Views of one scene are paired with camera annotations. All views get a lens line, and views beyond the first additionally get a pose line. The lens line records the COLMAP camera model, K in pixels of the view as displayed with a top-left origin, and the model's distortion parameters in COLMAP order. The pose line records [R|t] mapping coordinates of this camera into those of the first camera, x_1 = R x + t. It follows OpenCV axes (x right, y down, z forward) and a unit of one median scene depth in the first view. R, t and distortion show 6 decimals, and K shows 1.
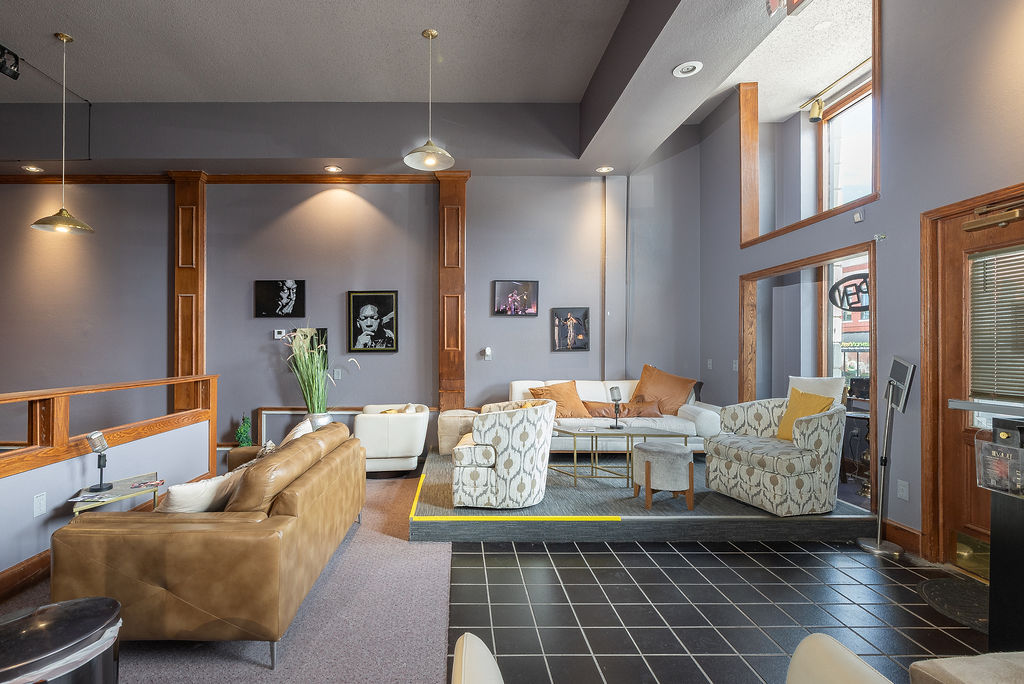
lens RADIAL K [[439.4, 0, 536.6], [0, 439.4, 346.9], [0, 0, 1]] dist [0.001857, 0.000306]
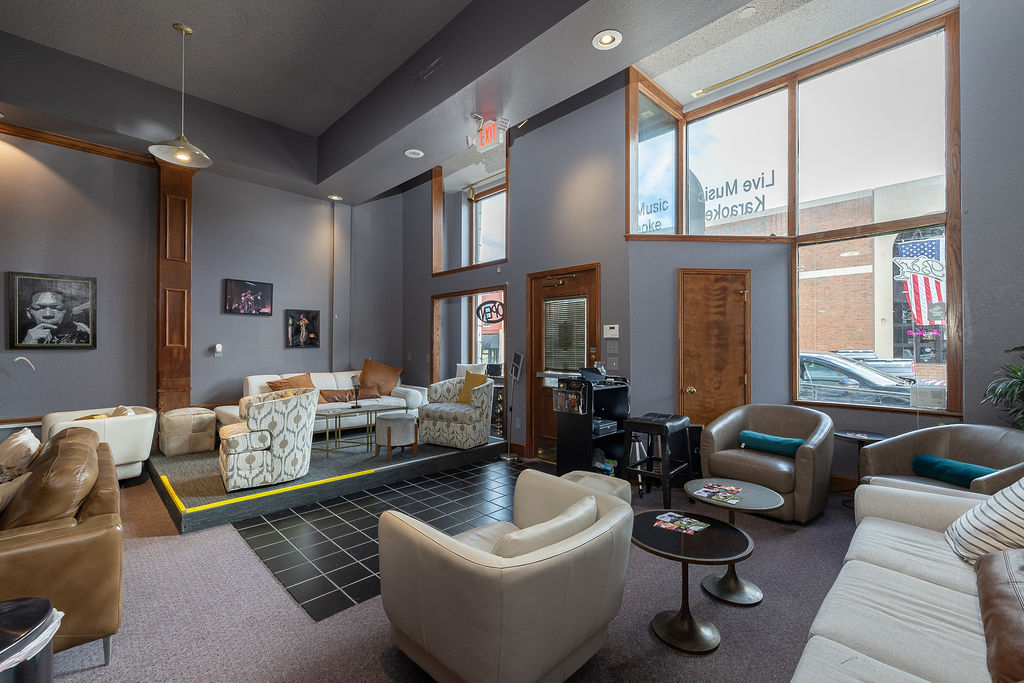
lens RADIAL K [[439.4, 0, 510.0], [0, 439.4, 343.6], [0, 0, 1]] dist [0.001857, 0.000306]
pose [[0.703641, 0.006193, 0.710529, -0.415892], [-0.004727, 0.999981, -0.004035, 0.000997], [-0.710540, -0.000520, 0.703657, -0.221071]]
